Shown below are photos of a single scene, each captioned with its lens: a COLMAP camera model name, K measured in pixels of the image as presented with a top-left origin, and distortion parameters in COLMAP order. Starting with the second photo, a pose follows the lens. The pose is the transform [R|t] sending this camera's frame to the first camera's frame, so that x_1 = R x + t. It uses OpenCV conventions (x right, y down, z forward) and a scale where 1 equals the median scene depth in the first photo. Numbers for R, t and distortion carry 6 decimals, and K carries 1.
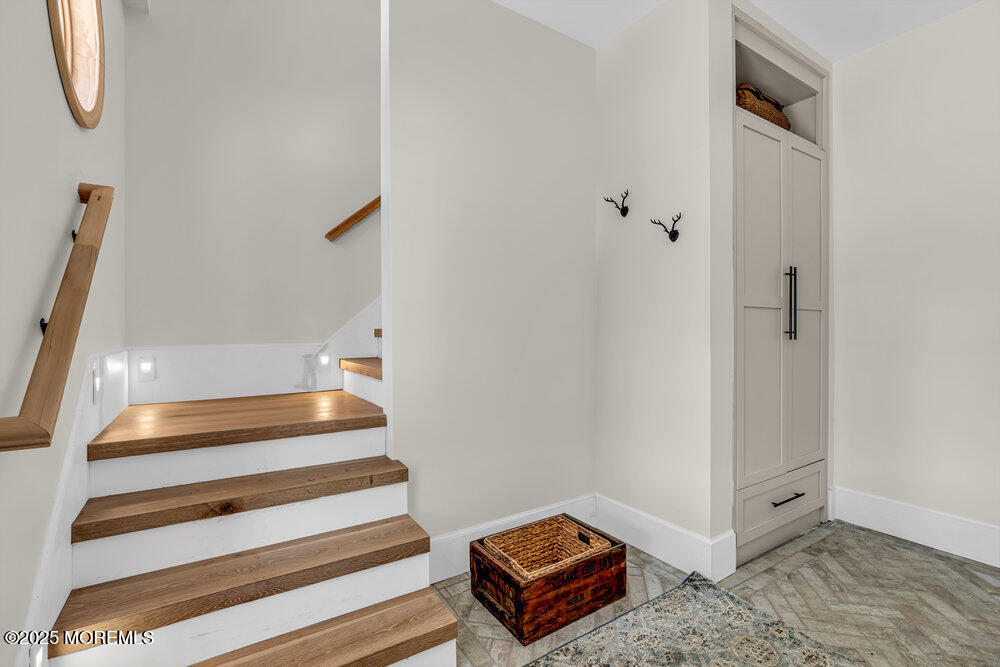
lens RADIAL K [[448.3, 0, 497.9], [0, 448.3, 332.5], [0, 0, 1]] dist [-0.013506, 0.001603]
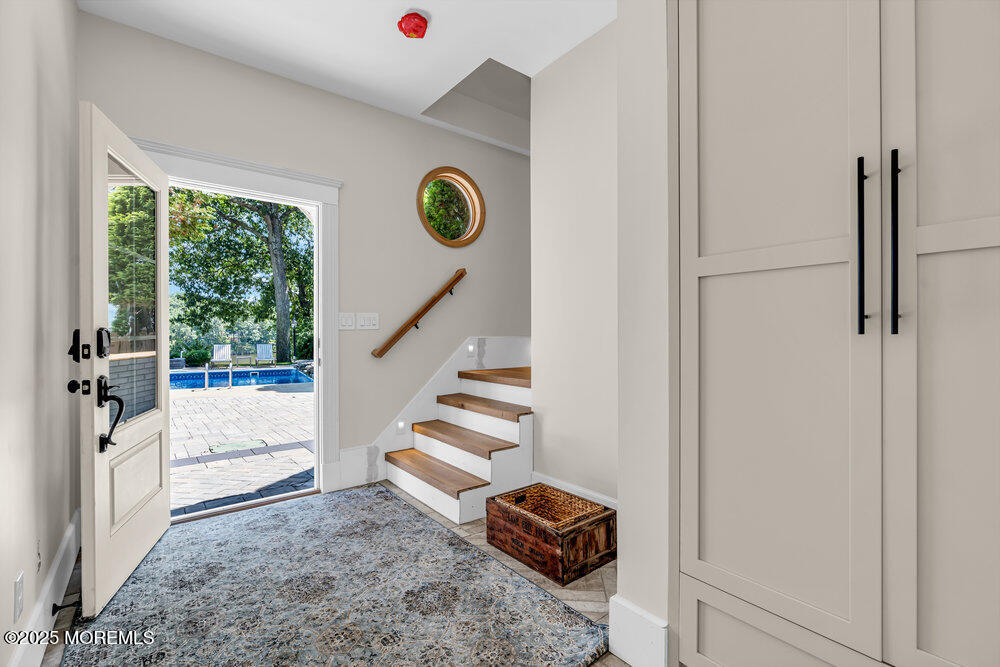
lens RADIAL K [[448.3, 0, 499.0], [0, 448.3, 330.7], [0, 0, 1]] dist [-0.013506, 0.001603]
pose [[0.094834, 0.003857, -0.995486, 1.389581], [-0.006338, 0.999975, 0.003271, 0.010859], [0.995473, 0.005999, 0.094856, 0.825703]]
